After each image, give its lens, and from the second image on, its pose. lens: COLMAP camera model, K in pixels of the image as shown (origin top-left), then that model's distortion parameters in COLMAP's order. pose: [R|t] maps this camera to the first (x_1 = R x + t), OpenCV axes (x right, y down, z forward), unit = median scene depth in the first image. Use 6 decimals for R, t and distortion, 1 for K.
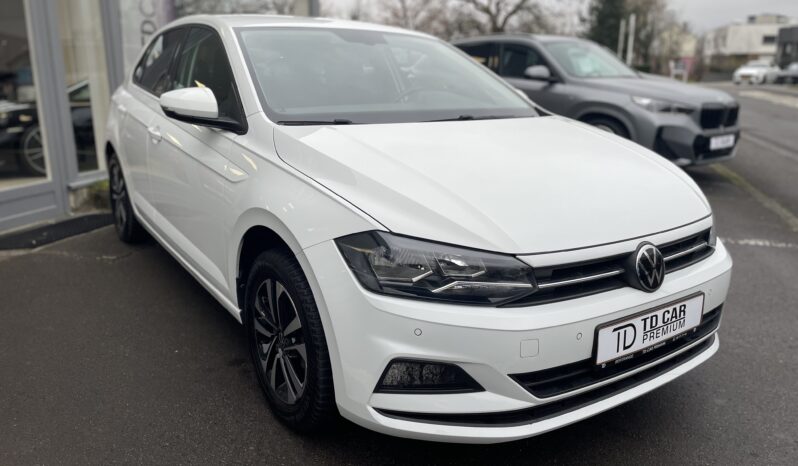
lens RADIAL K [[589.4, 0, 399.0], [0, 589.4, 233.0], [0, 0, 1]] dist [0.075040, -0.115011]
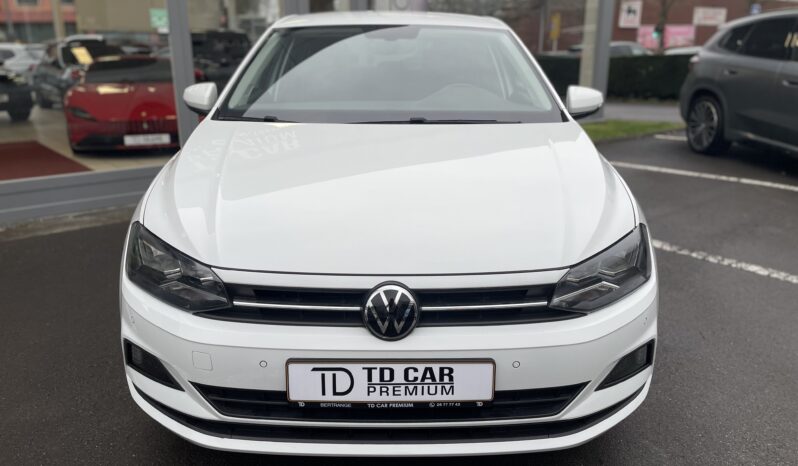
lens RADIAL K [[589.4, 0, 399.0], [0, 589.4, 233.0], [0, 0, 1]] dist [0.075040, -0.115011]
pose [[0.838600, 0.154581, -0.522355, 0.862498], [-0.138377, 0.987889, 0.070193, -0.116586], [0.526879, 0.013418, 0.849834, 0.284326]]
